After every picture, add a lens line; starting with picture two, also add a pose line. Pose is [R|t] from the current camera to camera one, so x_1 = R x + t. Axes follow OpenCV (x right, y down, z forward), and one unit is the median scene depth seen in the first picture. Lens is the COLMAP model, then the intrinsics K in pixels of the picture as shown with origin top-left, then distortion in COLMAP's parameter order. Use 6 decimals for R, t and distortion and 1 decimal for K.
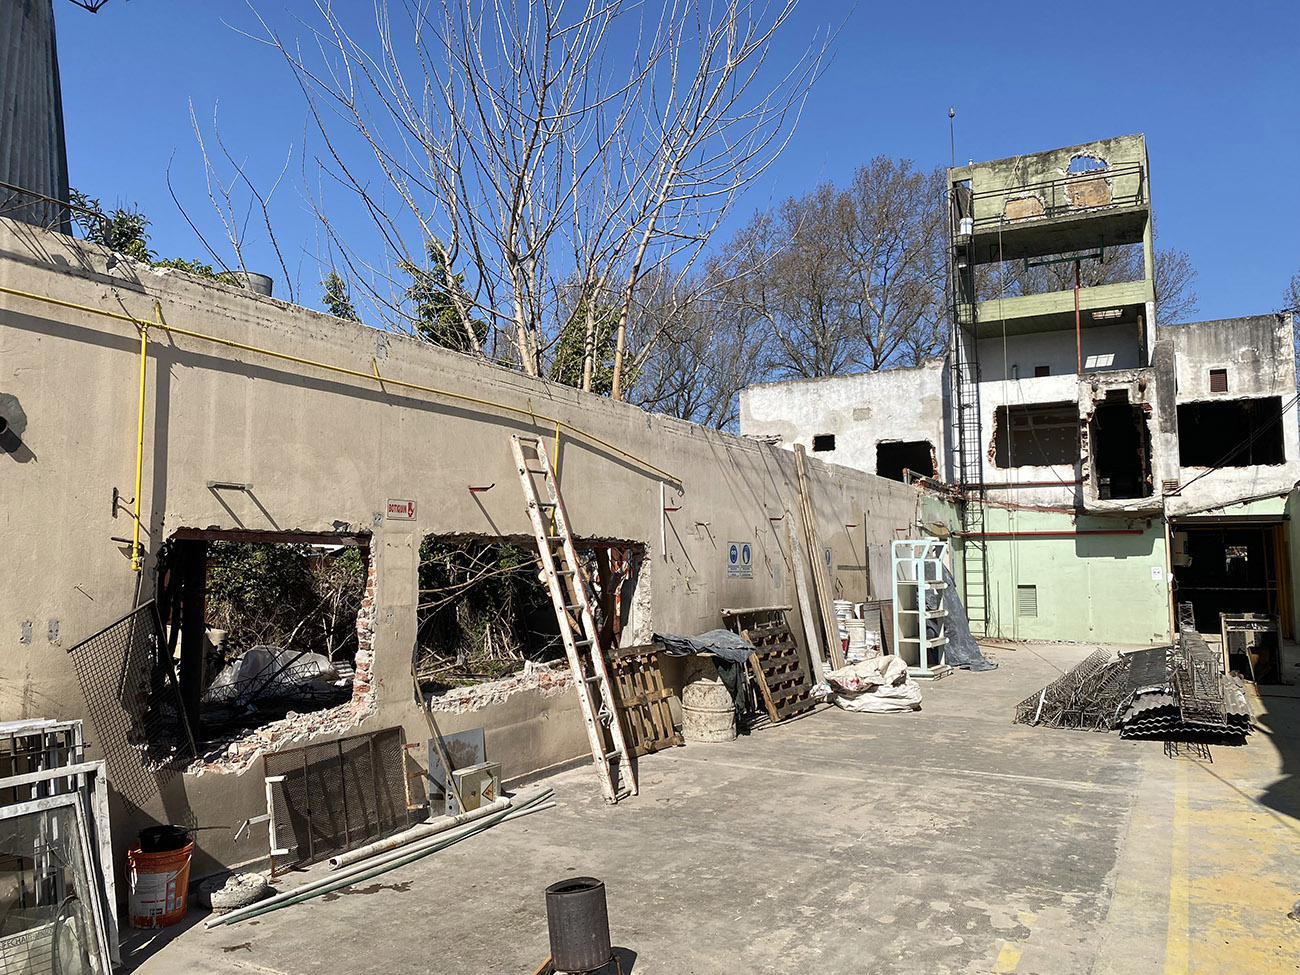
lens RADIAL K [[990.9, 0, 650.0], [0, 990.9, 487.5], [0, 0, 1]] dist [-0.001160, -0.000493]
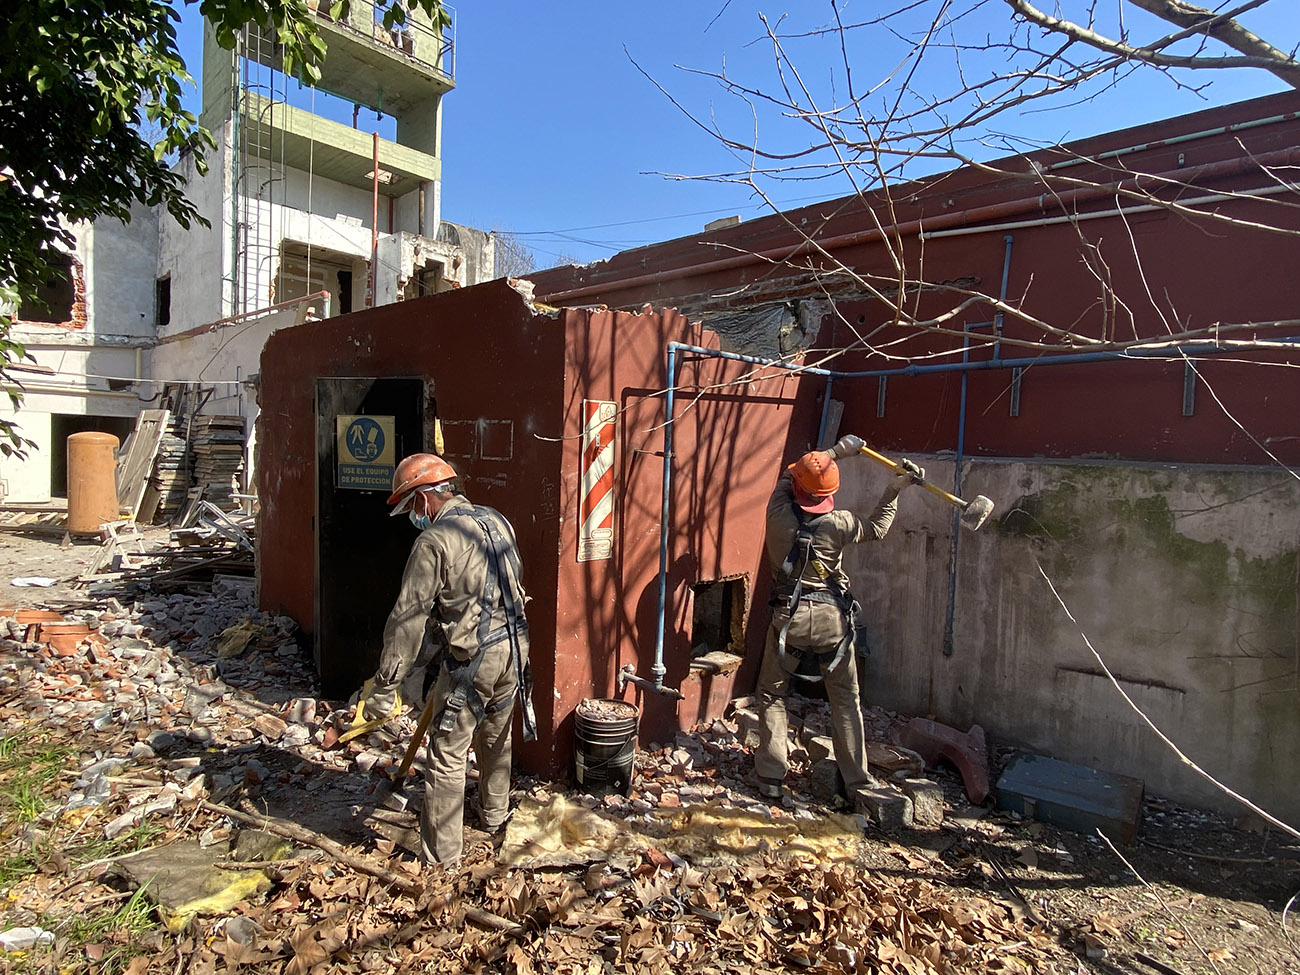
lens RADIAL K [[711.5, 0, 650.0], [0, 711.5, 487.5], [0, 0, 1]] dist [-0.001114, -0.002124]
pose [[0.267943, -0.028413, 0.963016, -0.114608], [-0.118809, 0.990961, 0.062294, 0.040588], [-0.956081, -0.131106, 0.262145, 0.429915]]
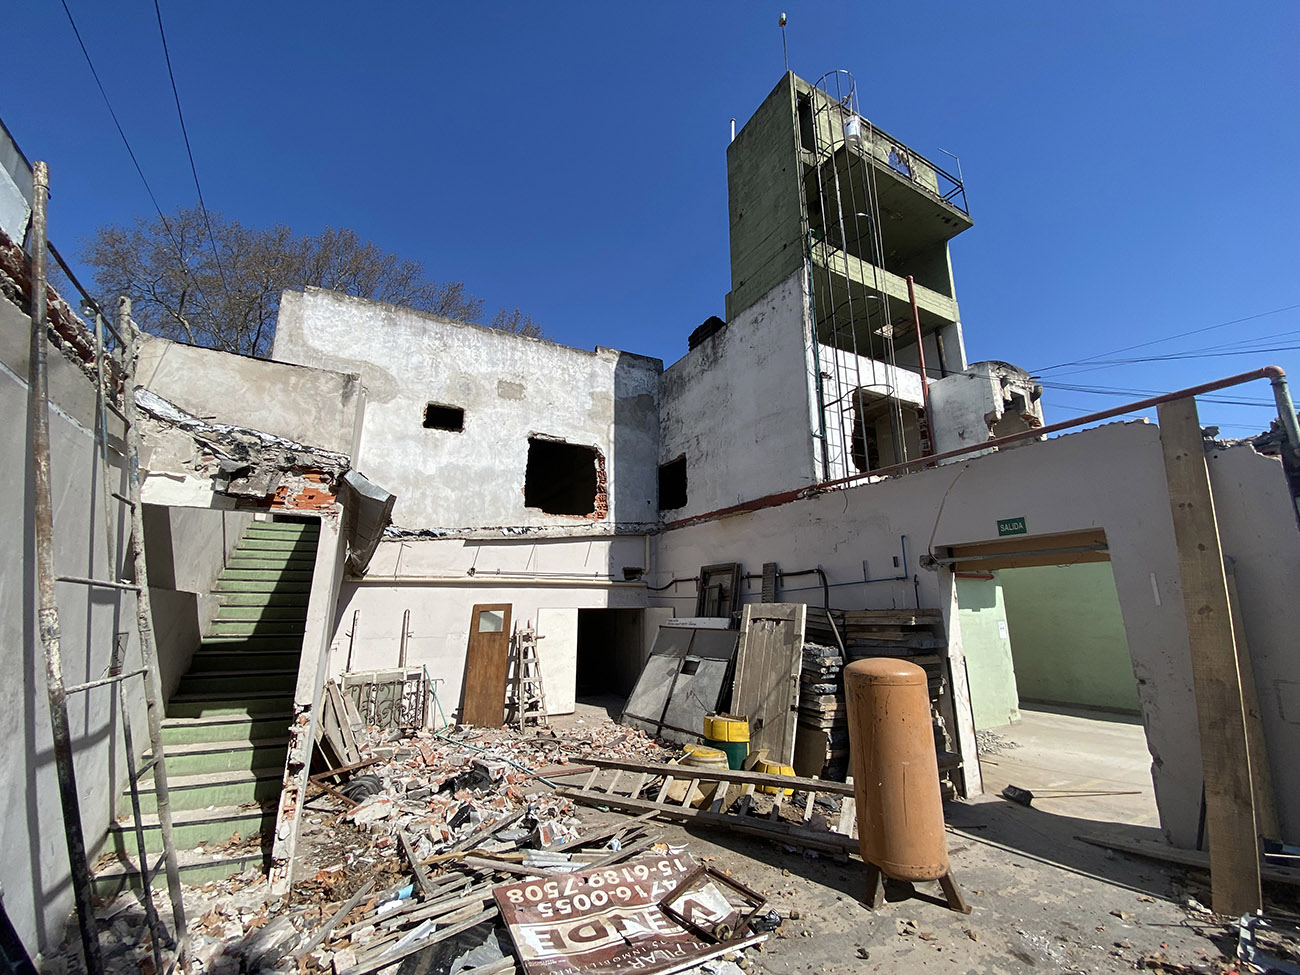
lens RADIAL K [[519.4, 0, 650.0], [0, 519.4, 487.5], [0, 0, 1]] dist [0.022482, 0.000019]
pose [[0.551640, 0.187887, 0.812645, -0.011203], [-0.065464, 0.981046, -0.182383, 0.051548], [-0.831510, 0.047411, 0.553484, 0.748240]]
